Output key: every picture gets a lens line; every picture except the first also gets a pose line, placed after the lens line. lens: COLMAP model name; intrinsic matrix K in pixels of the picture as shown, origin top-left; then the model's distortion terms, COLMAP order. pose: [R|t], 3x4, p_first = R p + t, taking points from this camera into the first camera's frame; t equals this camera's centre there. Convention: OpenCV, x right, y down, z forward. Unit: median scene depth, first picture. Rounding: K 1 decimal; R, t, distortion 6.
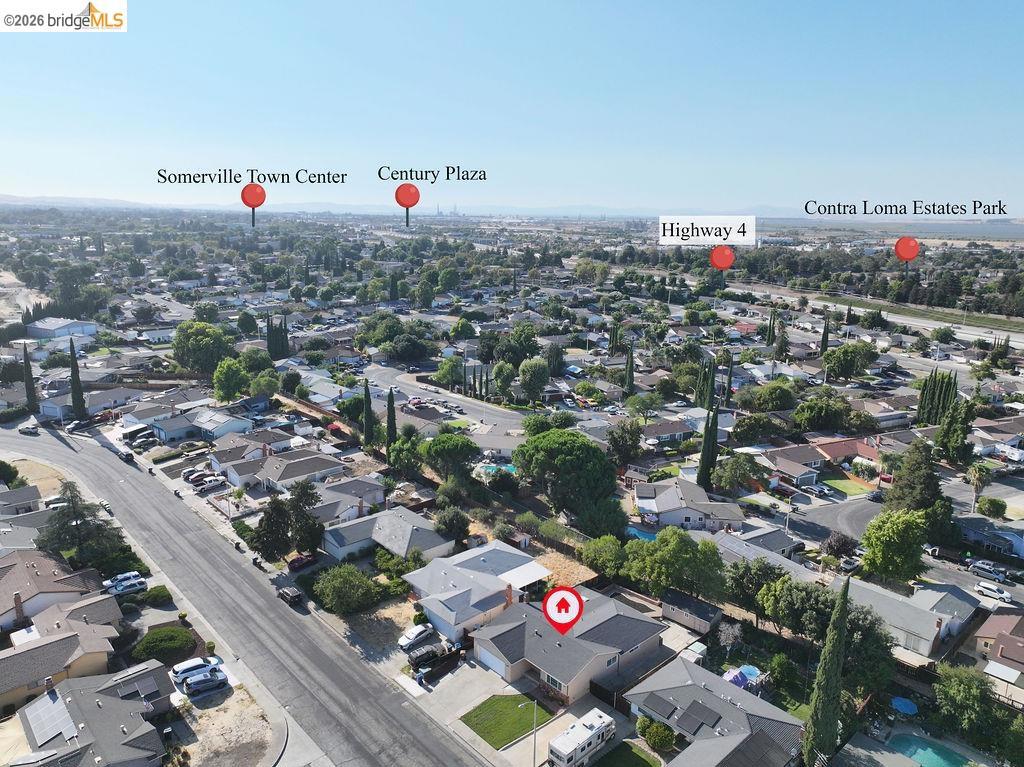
lens RADIAL K [[747.8, 0, 512.0], [0, 747.8, 383.5], [0, 0, 1]] dist [-0.001216, 0.009713]
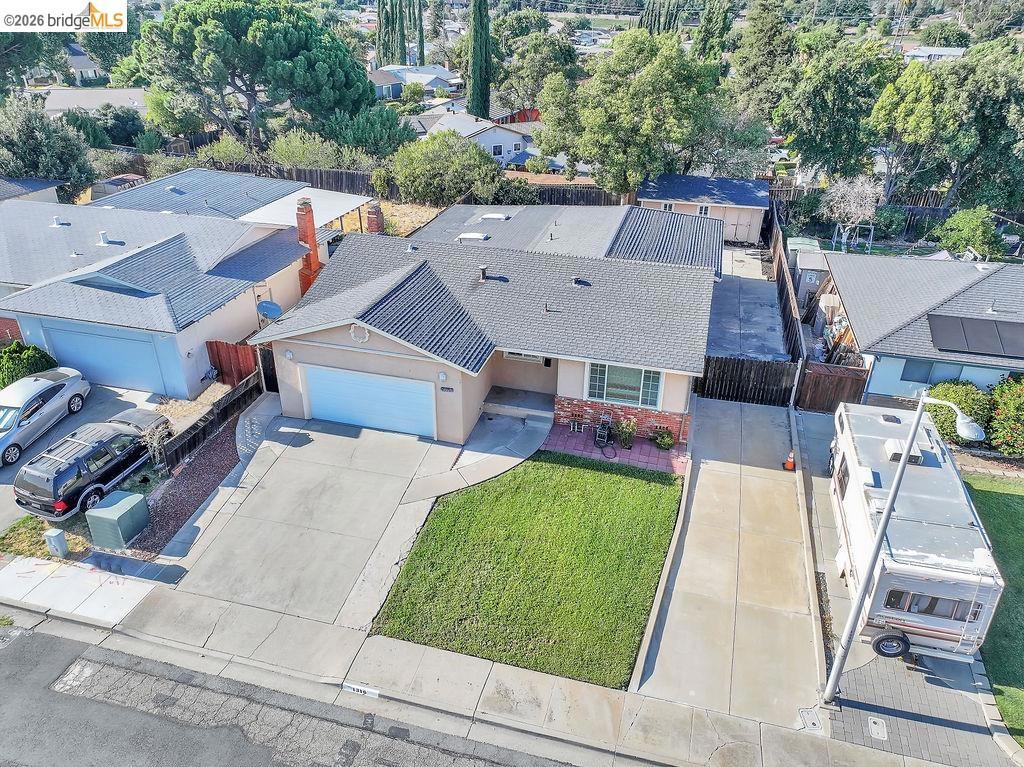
lens RADIAL K [[735.9, 0, 512.0], [0, 735.9, 383.5], [0, 0, 1]] dist [0.003994, 0.005145]
pose [[0.840688, -0.256109, 0.477129, -0.111264], [0.129589, 0.950639, 0.281943, 0.293294], [-0.525786, -0.175196, 0.832380, 0.739163]]
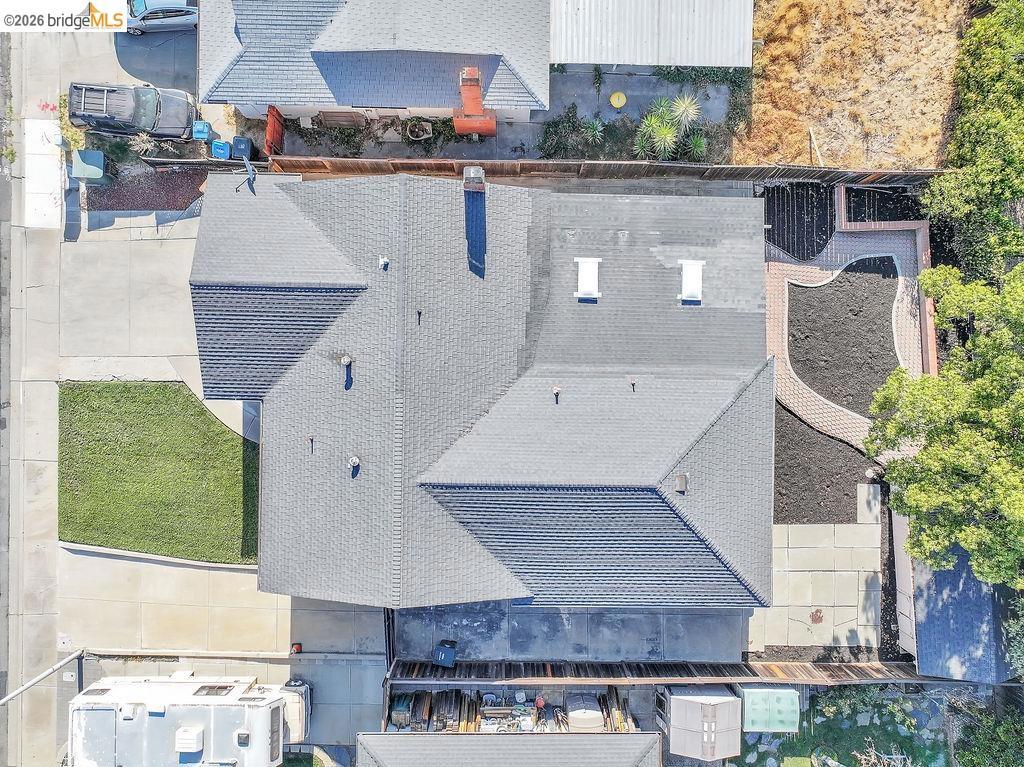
lens RADIAL K [[735.9, 0, 512.0], [0, 735.9, 383.5], [0, 0, 1]] dist [0.003994, 0.005145]
pose [[0.730888, 0.682492, -0.002730, 0.083615], [-0.174564, 0.190805, 0.965982, 0.058778], [0.659796, -0.705548, 0.258596, 0.964089]]
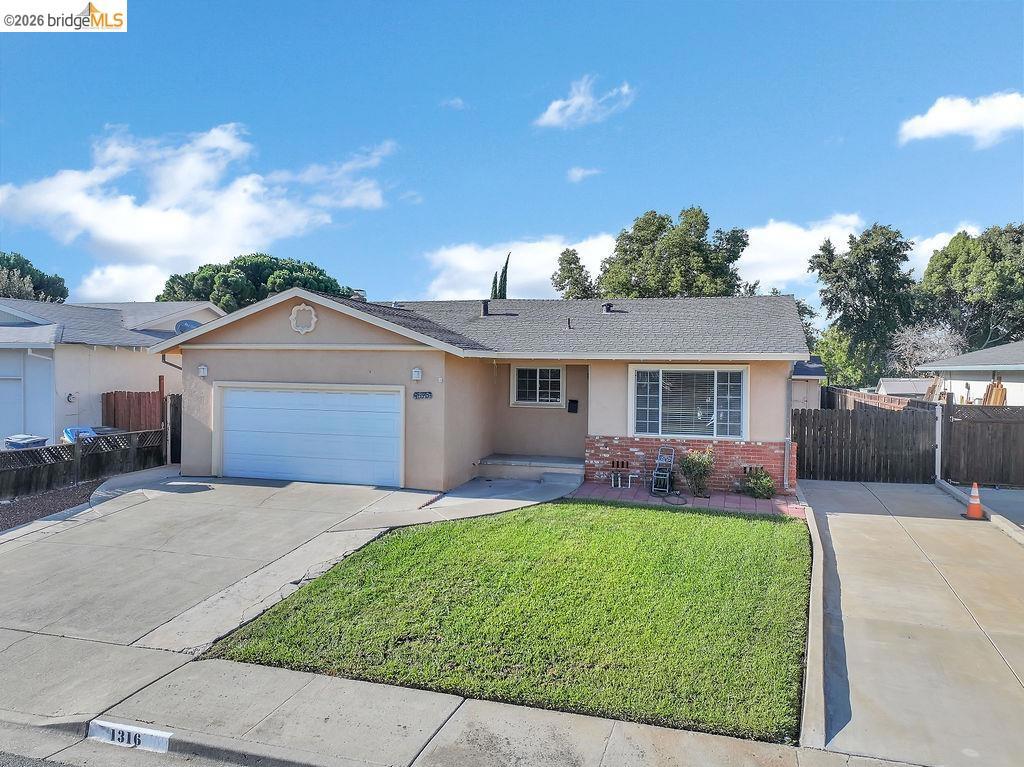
lens RADIAL K [[747.8, 0, 512.0], [0, 747.8, 383.5], [0, 0, 1]] dist [-0.001216, 0.009713]
pose [[0.853900, -0.002694, 0.520430, -0.080155], [0.123073, 0.972669, -0.196897, 0.401653], [-0.505676, 0.232181, 0.830893, 0.810913]]
